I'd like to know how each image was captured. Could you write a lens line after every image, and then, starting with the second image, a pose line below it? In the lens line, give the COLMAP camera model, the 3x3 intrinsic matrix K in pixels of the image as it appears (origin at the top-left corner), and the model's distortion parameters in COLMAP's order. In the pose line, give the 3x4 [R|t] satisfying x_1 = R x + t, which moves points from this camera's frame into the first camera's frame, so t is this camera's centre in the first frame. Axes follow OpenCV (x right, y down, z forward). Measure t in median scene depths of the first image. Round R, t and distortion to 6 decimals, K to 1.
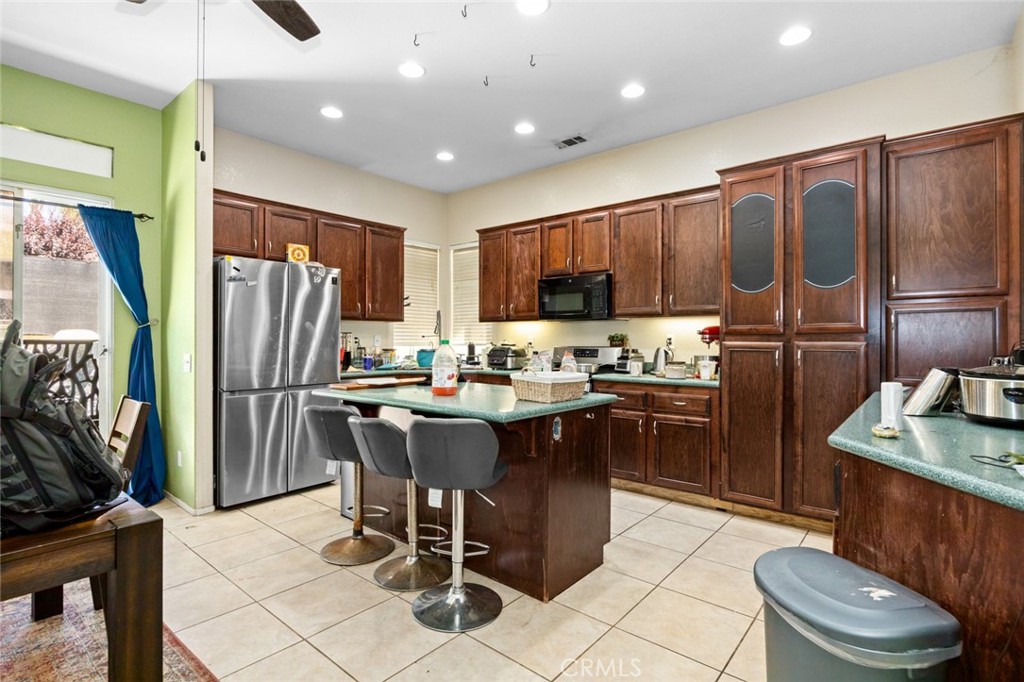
lens RADIAL K [[501.4, 0, 530.3], [0, 501.4, 343.3], [0, 0, 1]] dist [-0.017184, -0.000005]
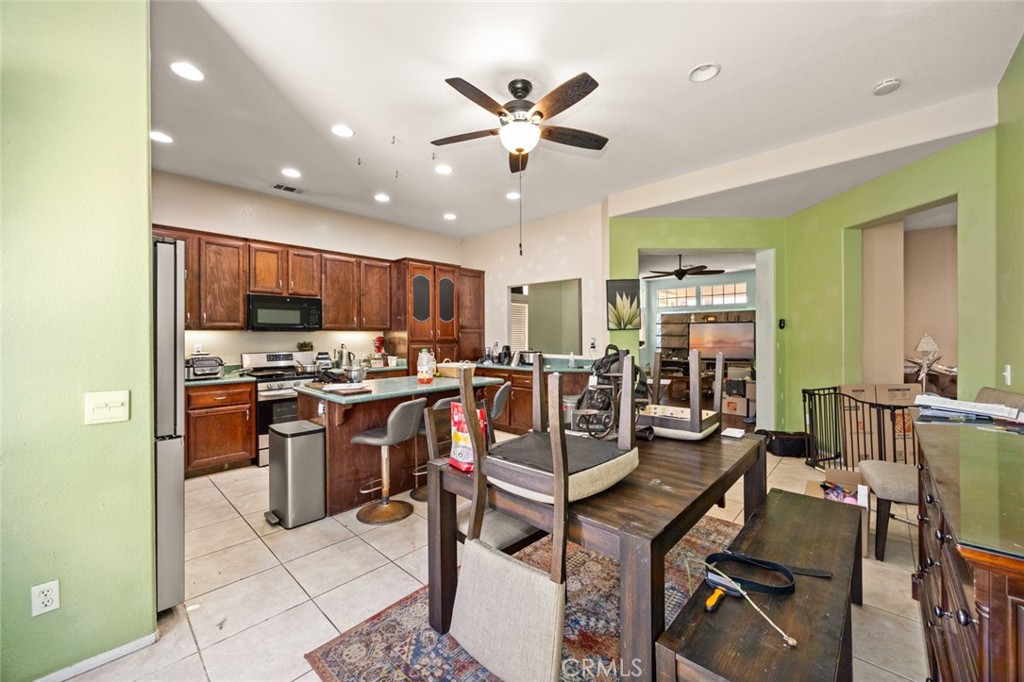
lens RADIAL K [[416.9, 0, 504.6], [0, 416.9, 333.8], [0, 0, 1]] dist [0.003054, 0.000535]
pose [[0.052232, 0.003187, 0.998630, -1.107520], [0.013478, 0.999902, -0.003896, -0.034486], [-0.998544, 0.013663, 0.052184, 0.489273]]
